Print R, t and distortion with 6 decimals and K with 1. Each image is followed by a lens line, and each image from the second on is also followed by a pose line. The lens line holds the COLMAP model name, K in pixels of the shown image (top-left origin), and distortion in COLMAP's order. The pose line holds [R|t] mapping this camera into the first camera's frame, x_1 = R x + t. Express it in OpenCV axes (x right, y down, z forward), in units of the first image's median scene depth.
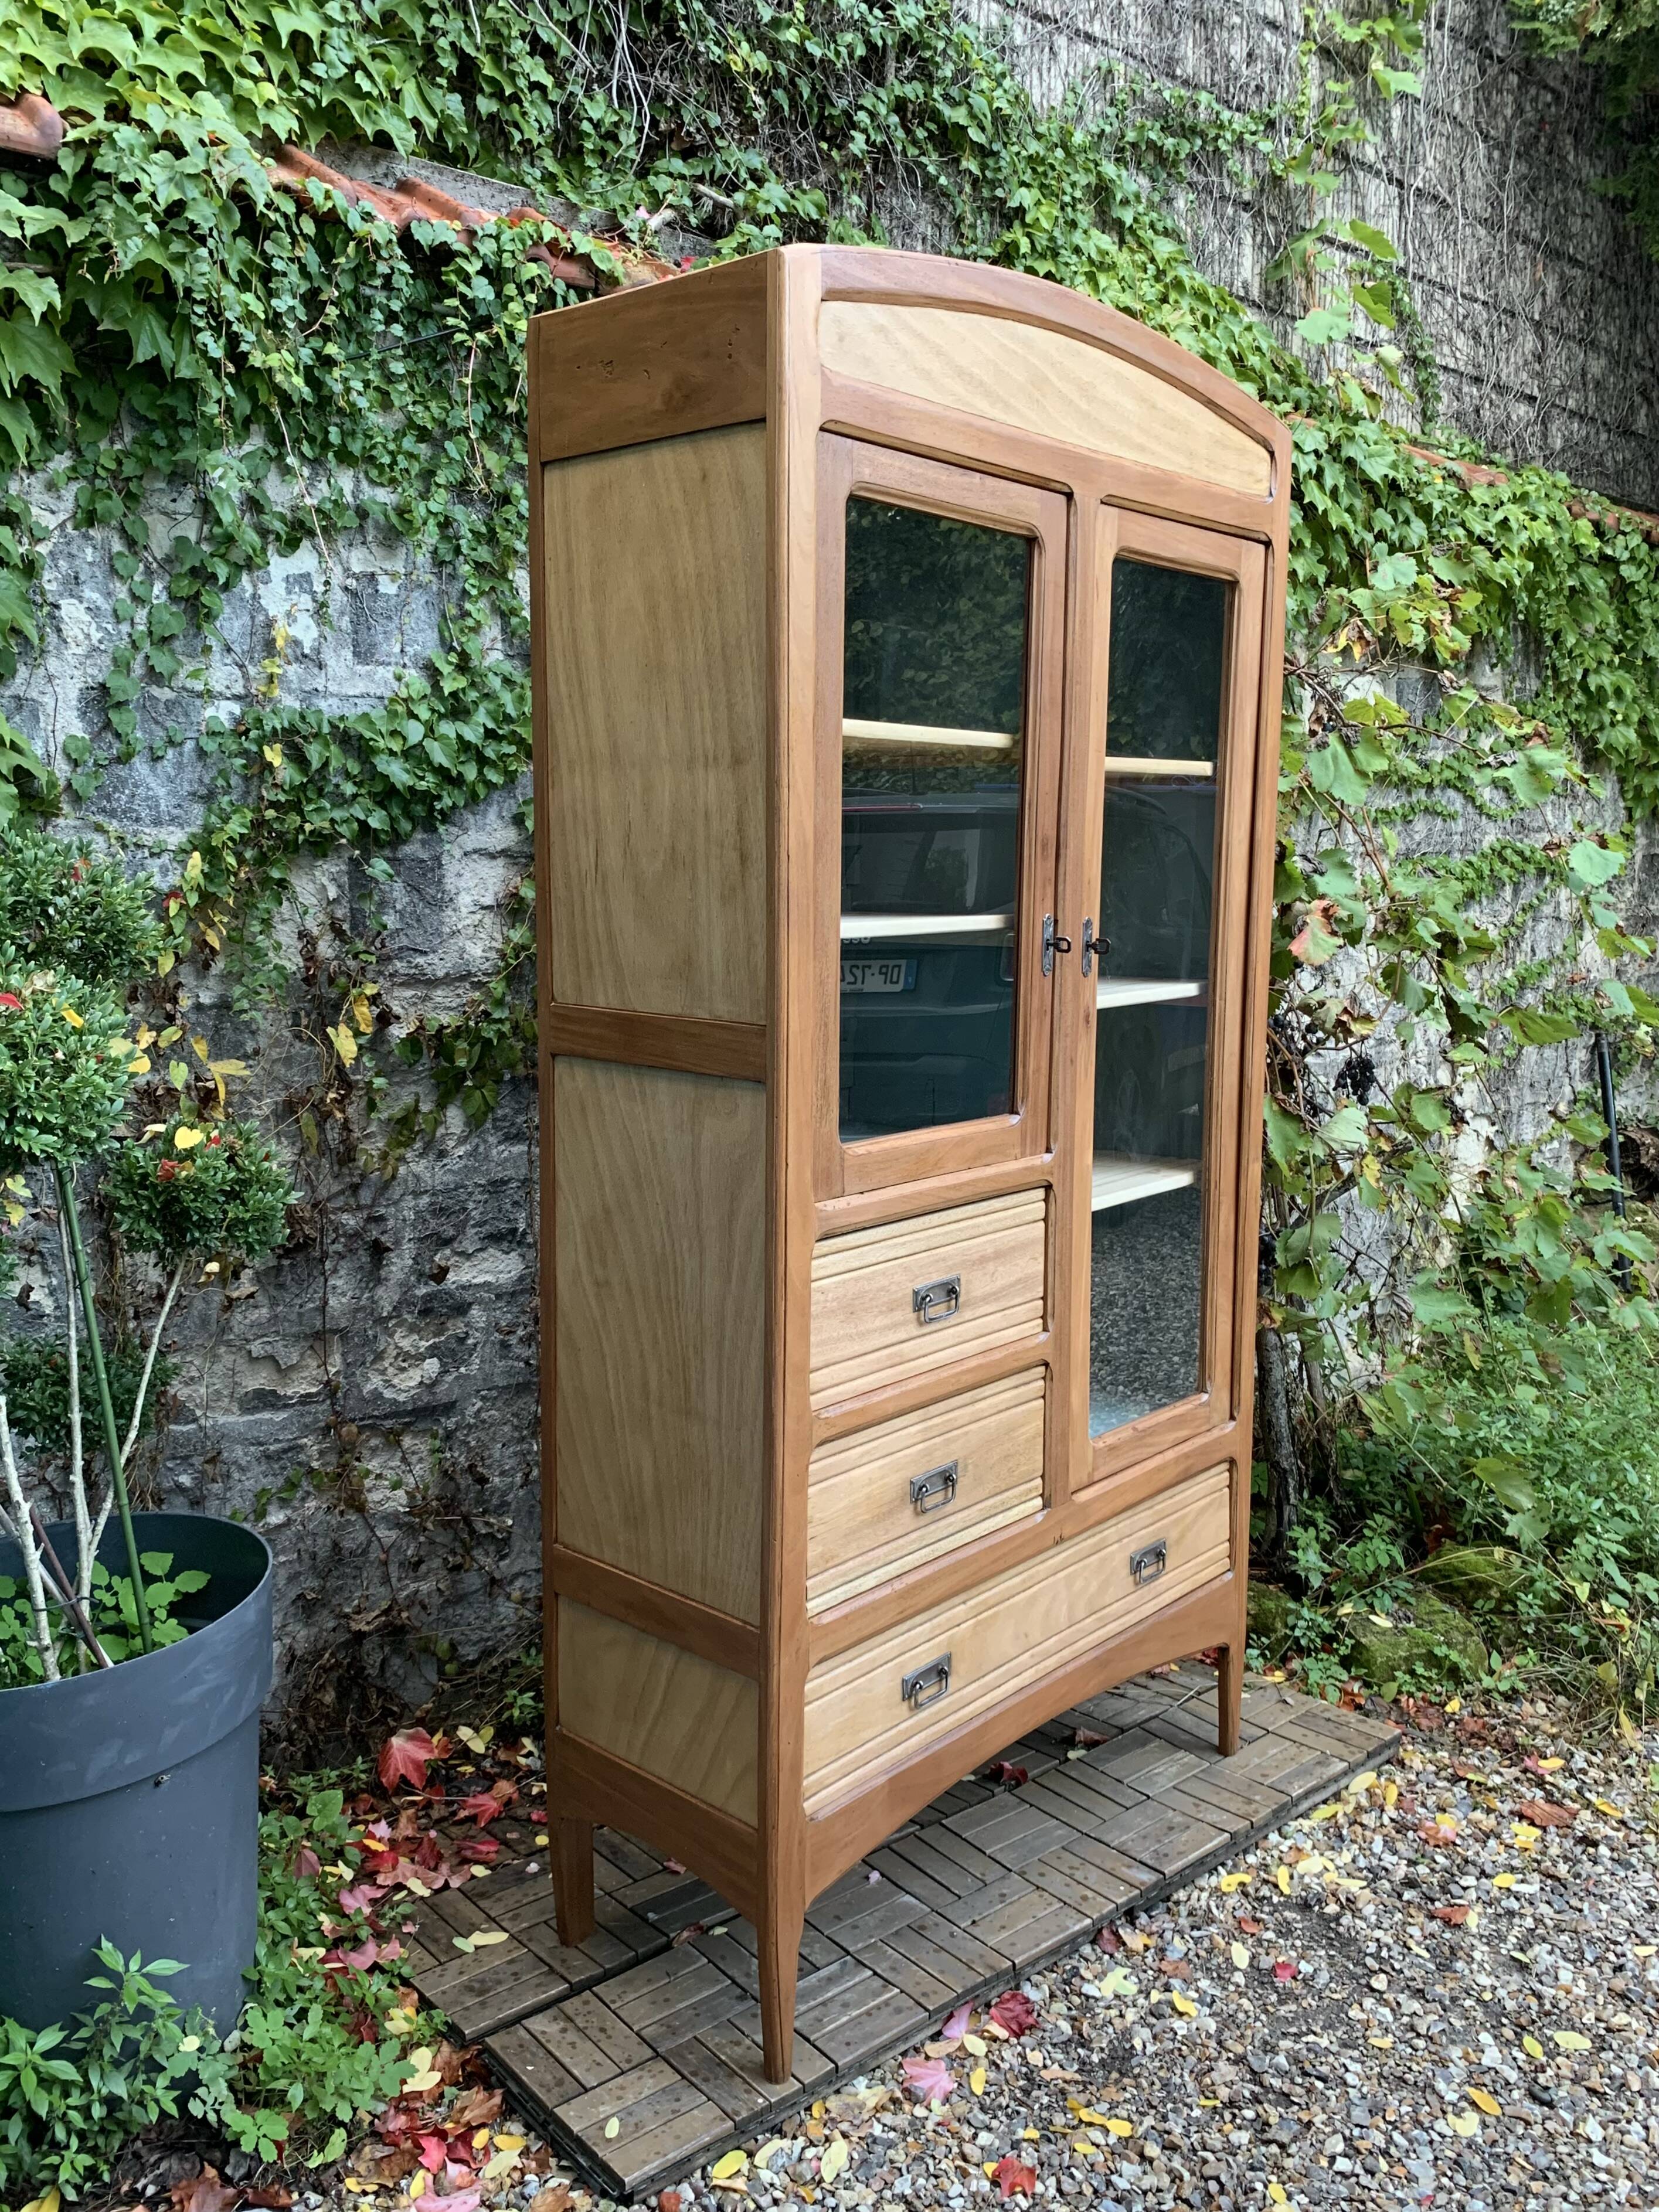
lens RADIAL K [[1835.7, 0, 883.3], [0, 1835.7, 1060.5], [0, 0, 1]] dist [-0.019524, 0.013665]
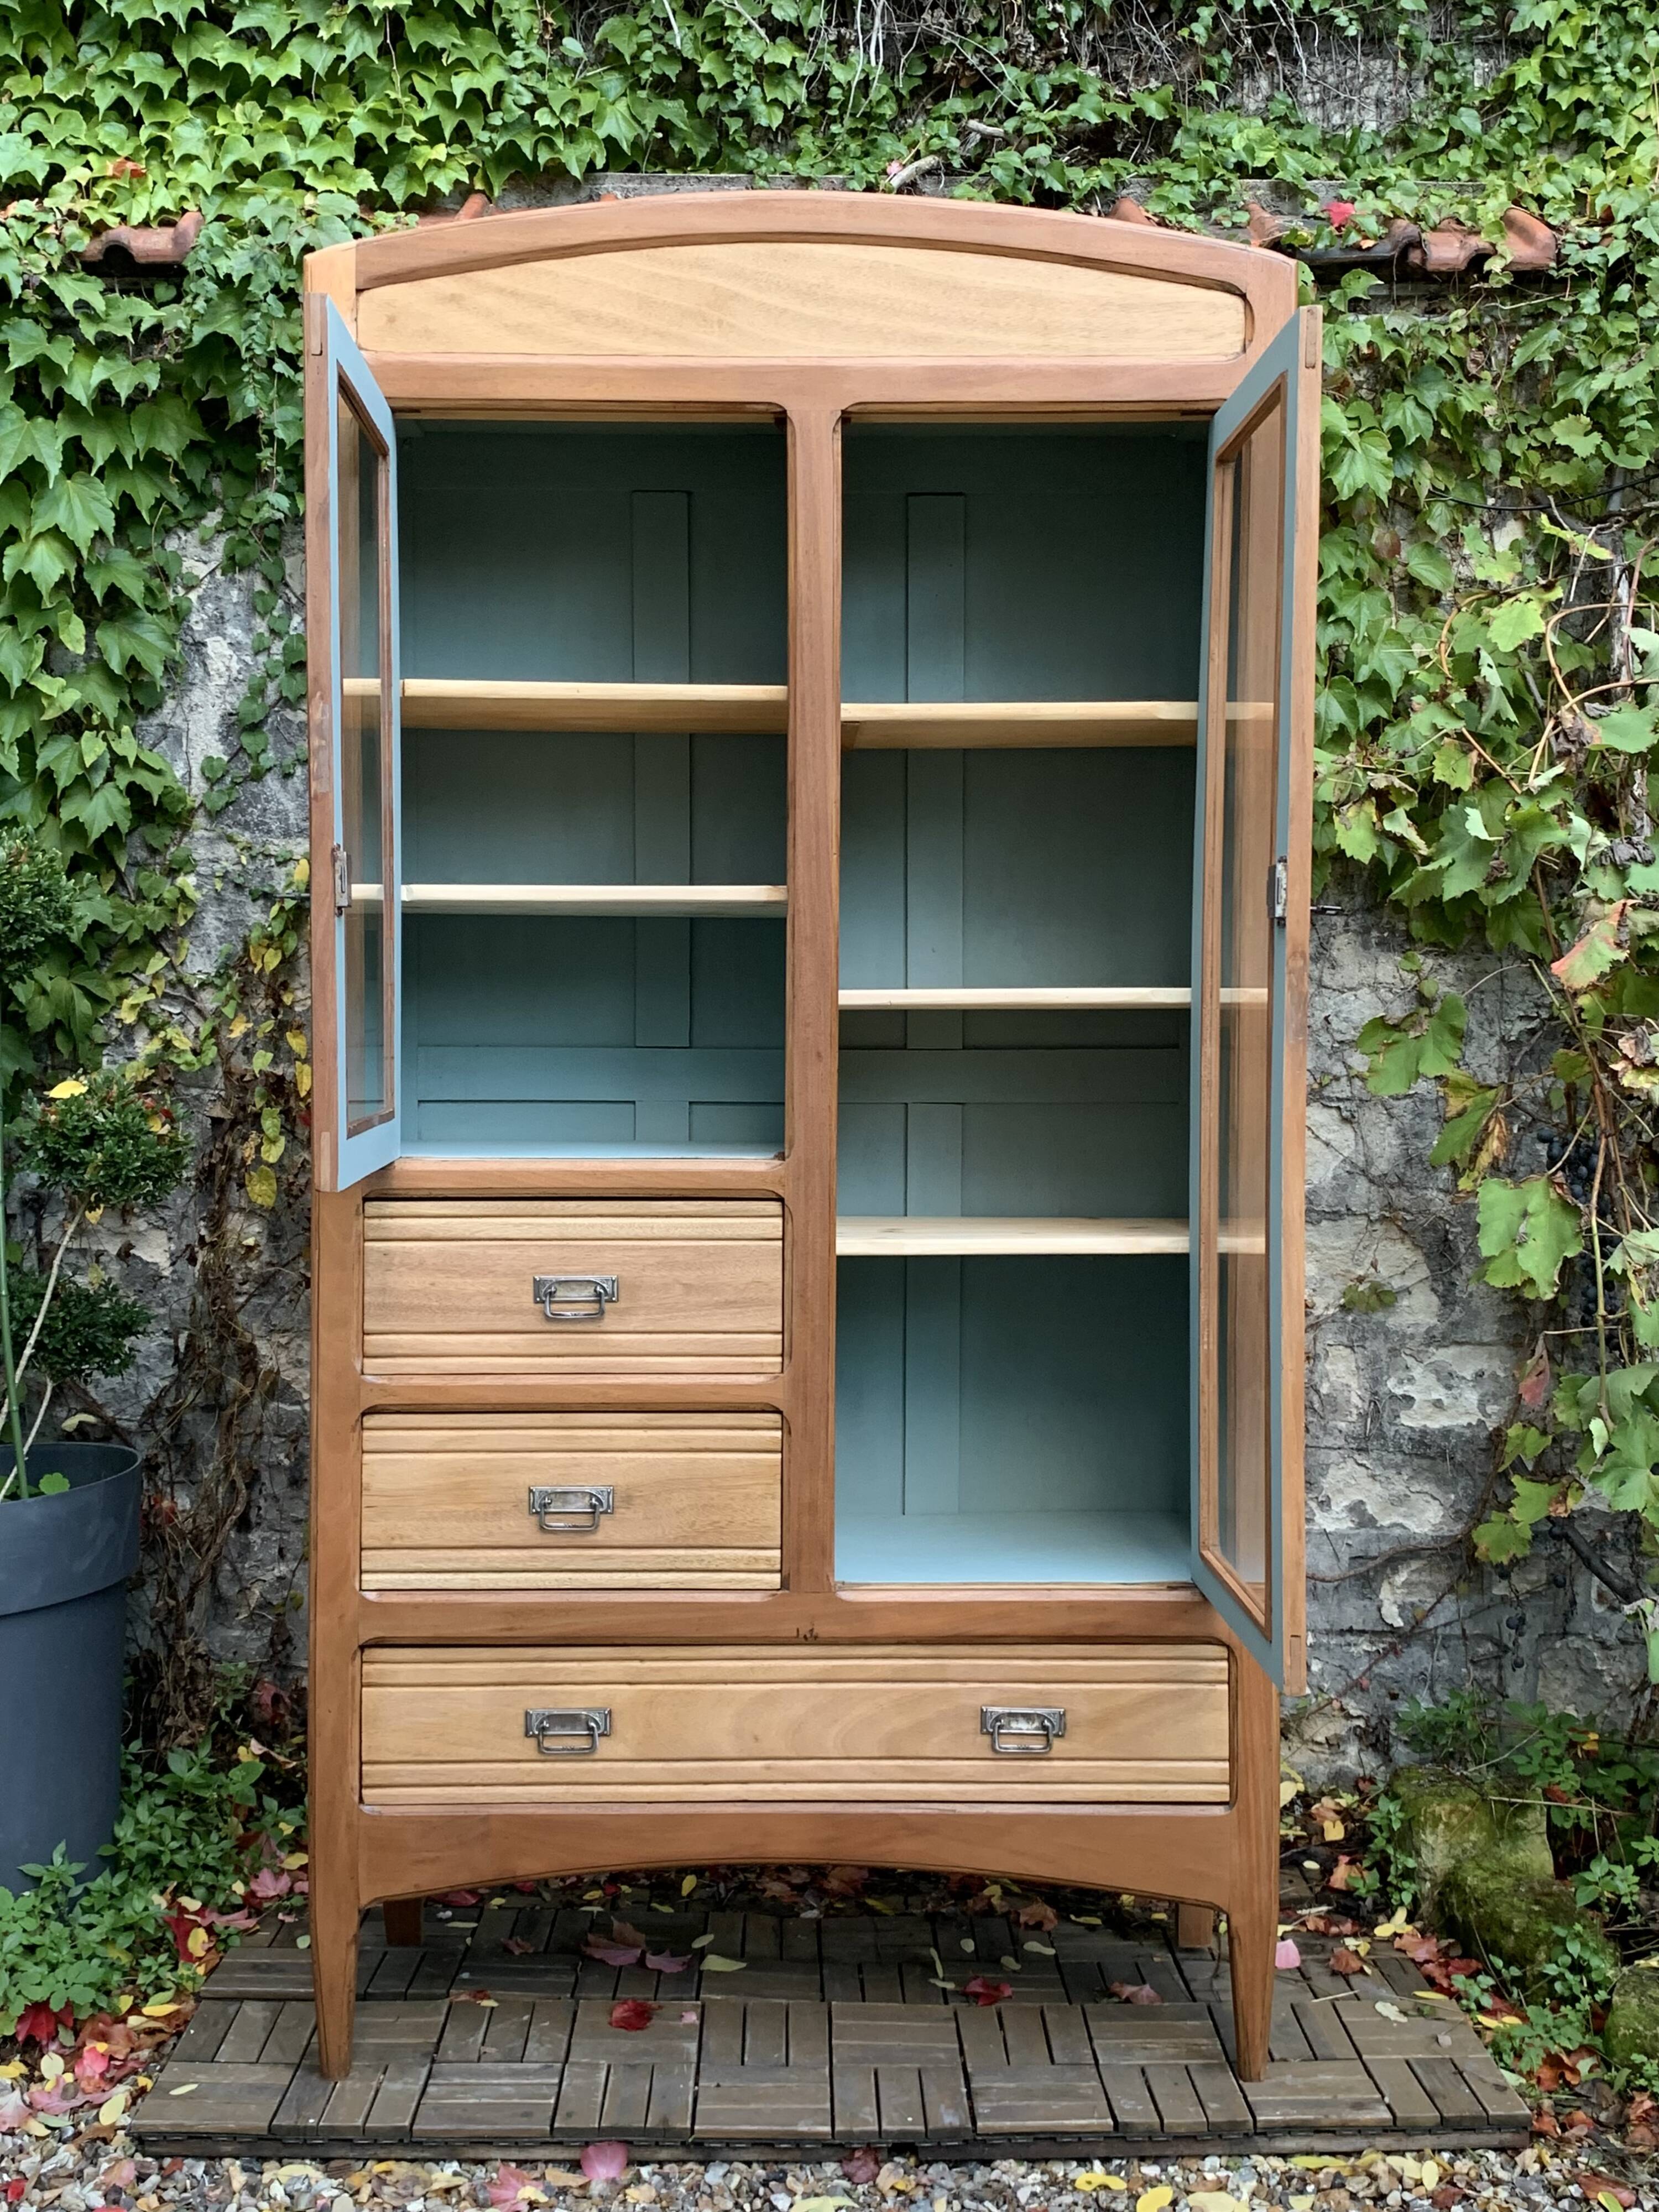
lens RADIAL K [[2406.0, 0, 861.5], [0, 2406.0, 1047.9], [0, 0, 1]] dist [0.009019, 0.000000]
pose [[0.748708, 0.010777, -0.662813, 0.790767], [-0.076482, 0.994595, -0.070222, 0.069049], [0.658474, 0.103269, 0.745485, 0.170384]]
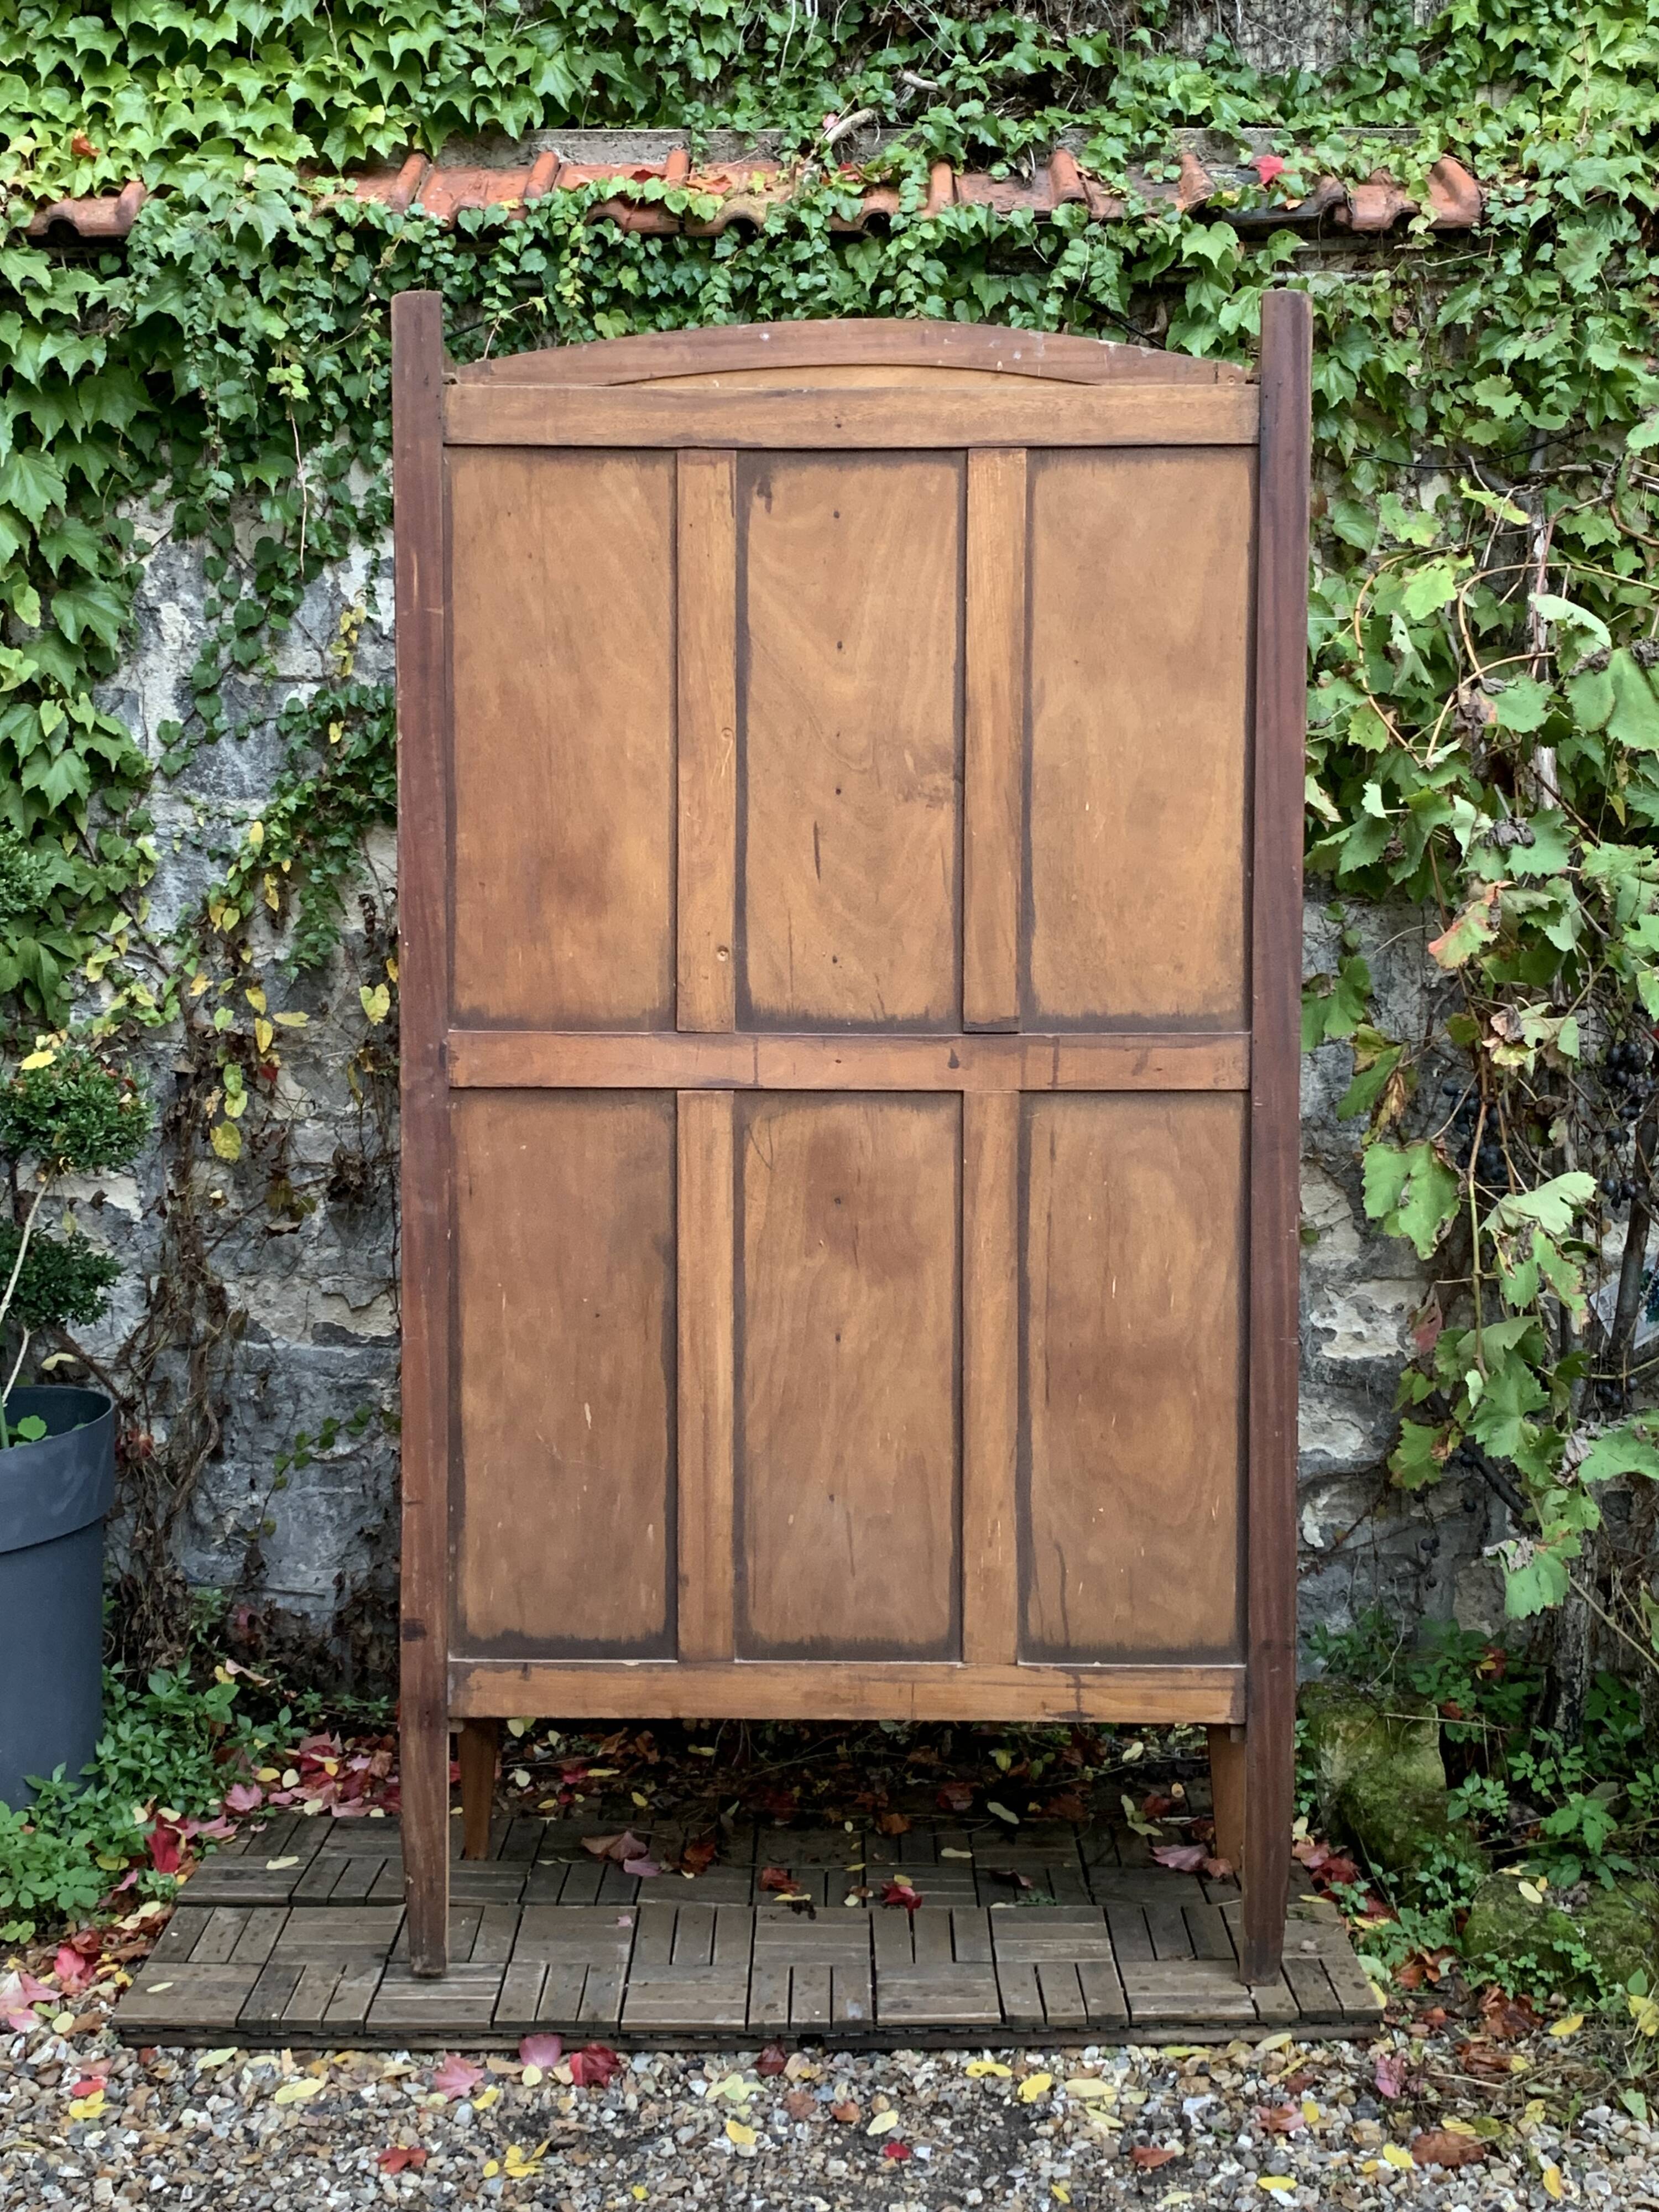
lens RADIAL K [[2561.8, 0, 876.9], [0, 2561.8, 1052.1], [0, 0, 1]] dist [0.009257, 0.000000]
pose [[0.740598, 0.052824, -0.669869, 0.929728], [-0.071189, 0.997463, -0.000048, -0.000830], [0.668167, 0.047723, 0.742479, 0.102210]]
